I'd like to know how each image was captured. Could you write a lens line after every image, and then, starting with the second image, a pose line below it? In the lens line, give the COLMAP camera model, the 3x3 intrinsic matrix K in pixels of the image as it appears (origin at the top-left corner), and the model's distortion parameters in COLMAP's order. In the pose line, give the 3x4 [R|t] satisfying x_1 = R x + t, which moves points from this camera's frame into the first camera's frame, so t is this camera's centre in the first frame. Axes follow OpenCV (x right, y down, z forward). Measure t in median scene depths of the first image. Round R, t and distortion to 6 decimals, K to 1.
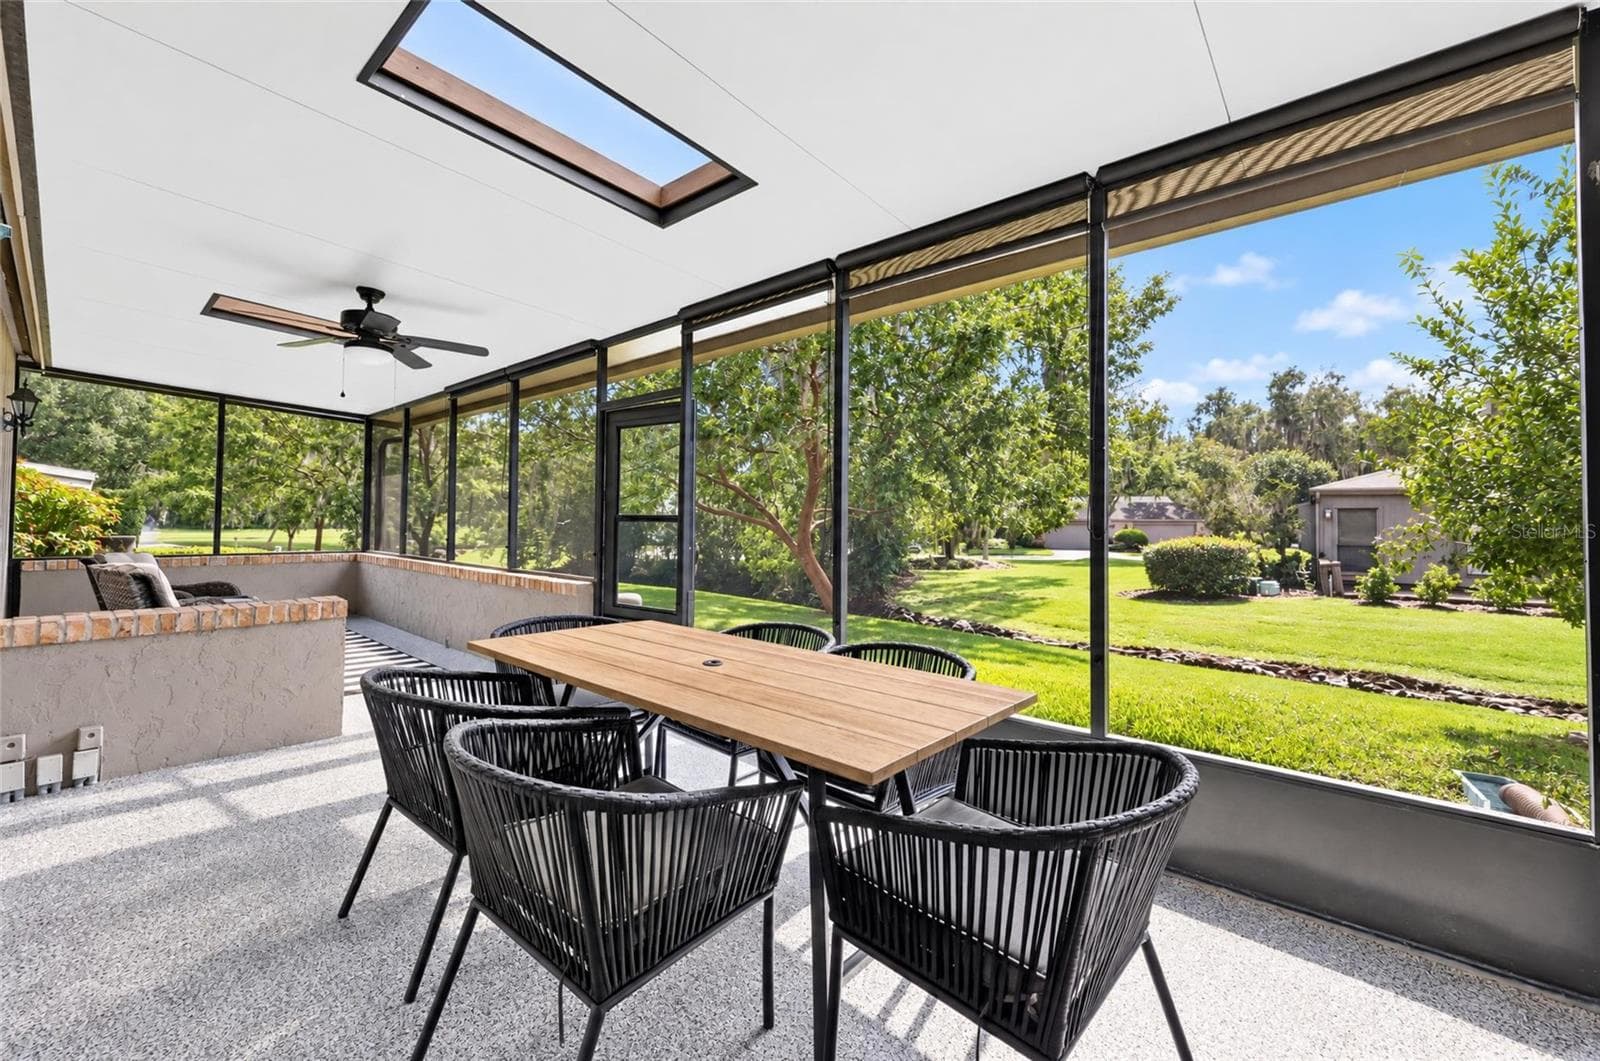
lens RADIAL K [[633.1, 0, 802.8], [0, 633.1, 529.5], [0, 0, 1]] dist [-0.002367, -0.000078]
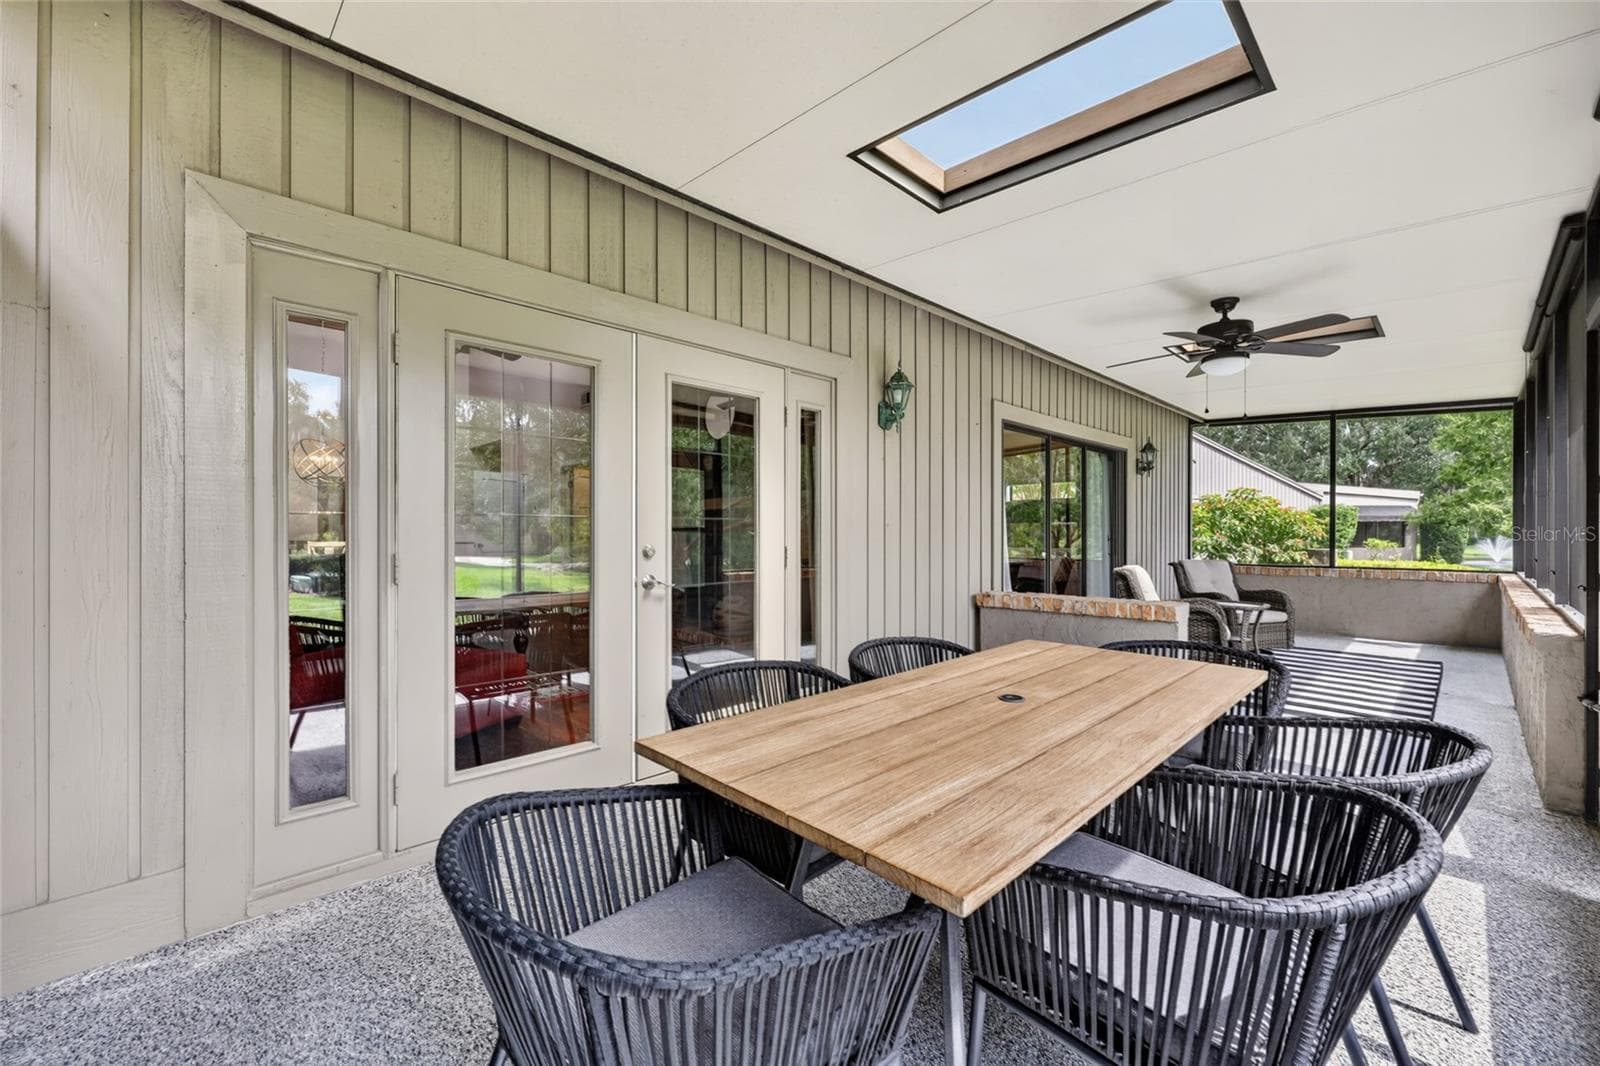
lens RADIAL K [[633.1, 0, 802.8], [0, 633.1, 532.0], [0, 0, 1]] dist [-0.002367, -0.000078]
pose [[-0.098844, -0.009706, -0.995056, 0.073905], [-0.010549, 0.999906, -0.008705, 0.000320], [0.995047, 0.009636, -0.098937, 0.088797]]
